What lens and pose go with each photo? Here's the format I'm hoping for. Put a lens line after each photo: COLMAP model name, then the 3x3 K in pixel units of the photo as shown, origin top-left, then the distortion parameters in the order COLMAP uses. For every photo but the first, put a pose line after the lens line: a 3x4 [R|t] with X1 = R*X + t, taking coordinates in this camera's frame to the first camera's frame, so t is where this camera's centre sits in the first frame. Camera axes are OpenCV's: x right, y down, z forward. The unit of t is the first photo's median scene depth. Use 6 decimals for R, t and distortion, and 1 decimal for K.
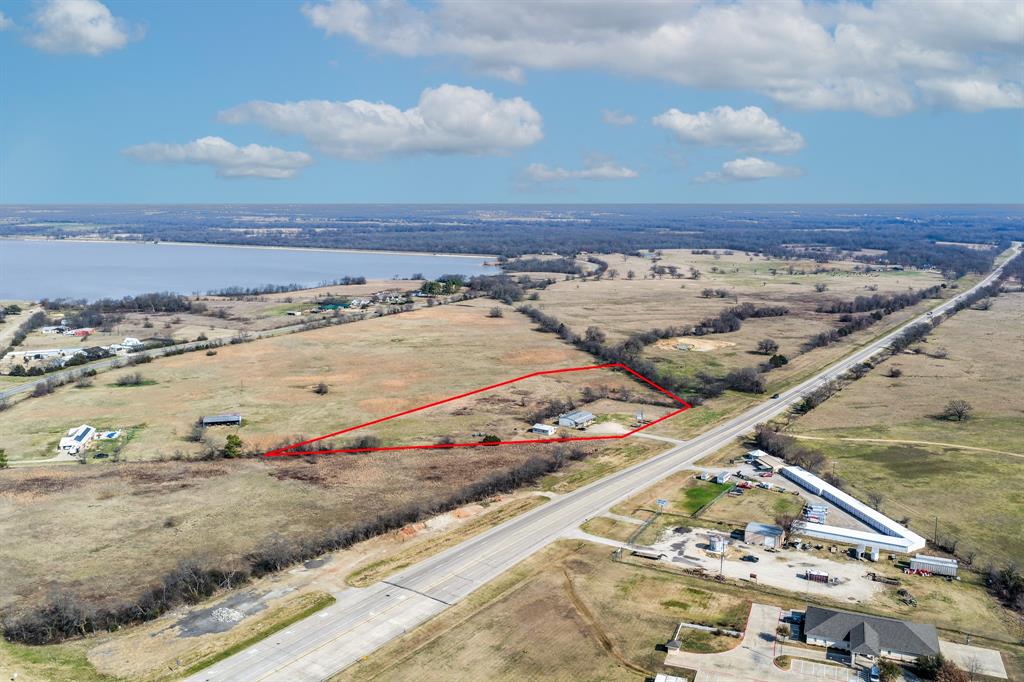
lens RADIAL K [[851.2, 0, 515.8], [0, 851.2, 346.2], [0, 0, 1]] dist [-0.011295, 0.029069]
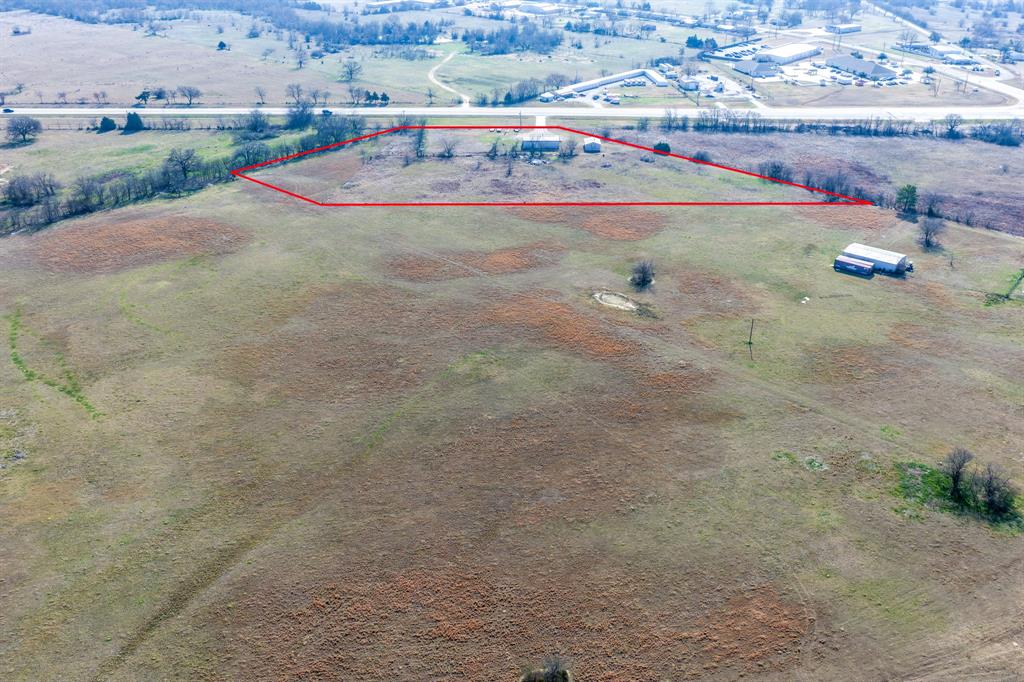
lens RADIAL K [[851.2, 0, 515.8], [0, 851.2, 346.2], [0, 0, 1]] dist [-0.011295, 0.029069]
pose [[-0.576392, -0.394069, 0.715879, -0.752409], [0.138301, 0.816363, 0.560736, -0.290331], [-0.805385, 0.422211, -0.416044, 1.680122]]
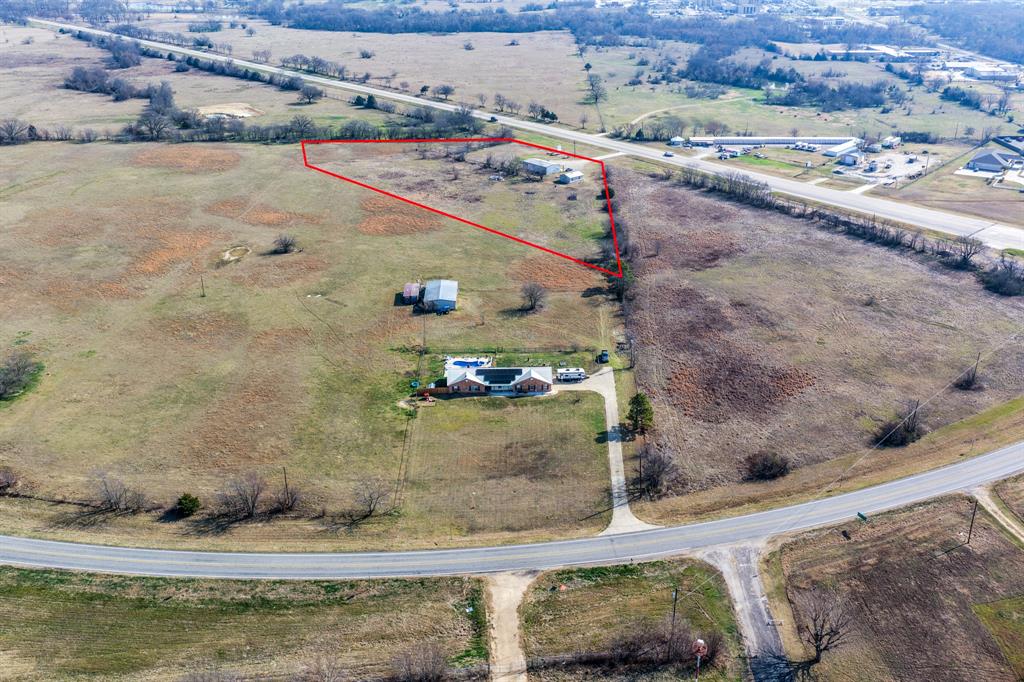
lens RADIAL K [[901.5, 0, 519.3], [0, 901.5, 341.1], [0, 0, 1]] dist [-0.002260, 0.002005]
pose [[0.234999, -0.405993, 0.883145, -1.041421], [0.167818, 0.911892, 0.374553, -0.137784], [-0.957399, 0.060188, 0.282427, 0.827847]]
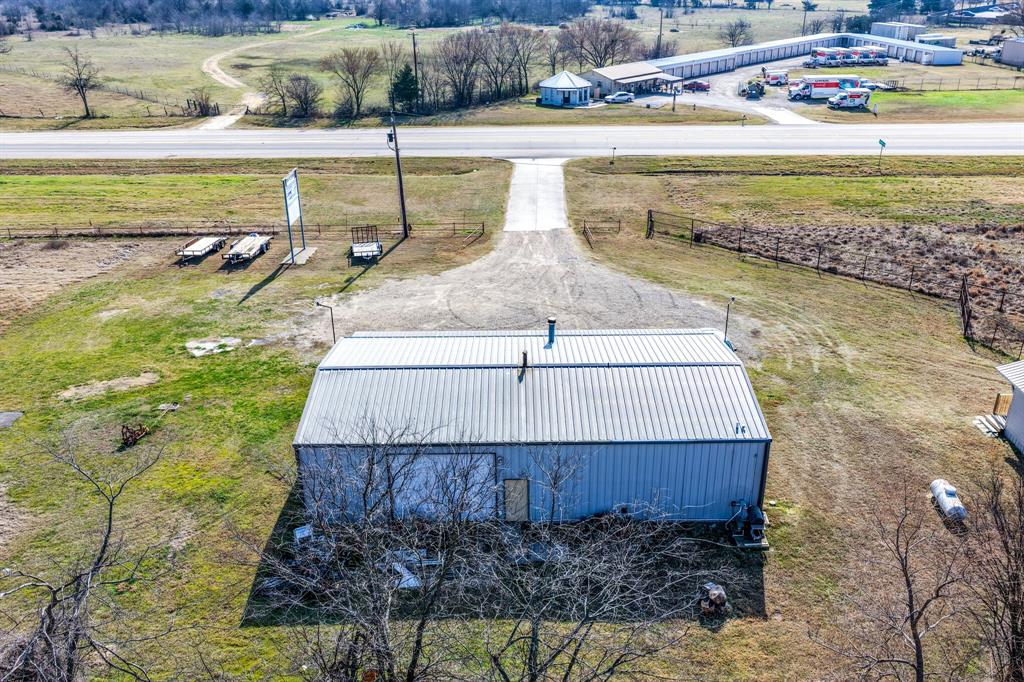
lens RADIAL K [[835.1, 0, 512.0], [0, 835.1, 341.0], [0, 0, 1]] dist [-0.007378, 0.017494]
pose [[-0.570994, -0.336750, 0.748709, 0.016828], [0.149458, 0.854117, 0.498142, 0.044227], [-0.807235, 0.396337, -0.437366, 1.150505]]
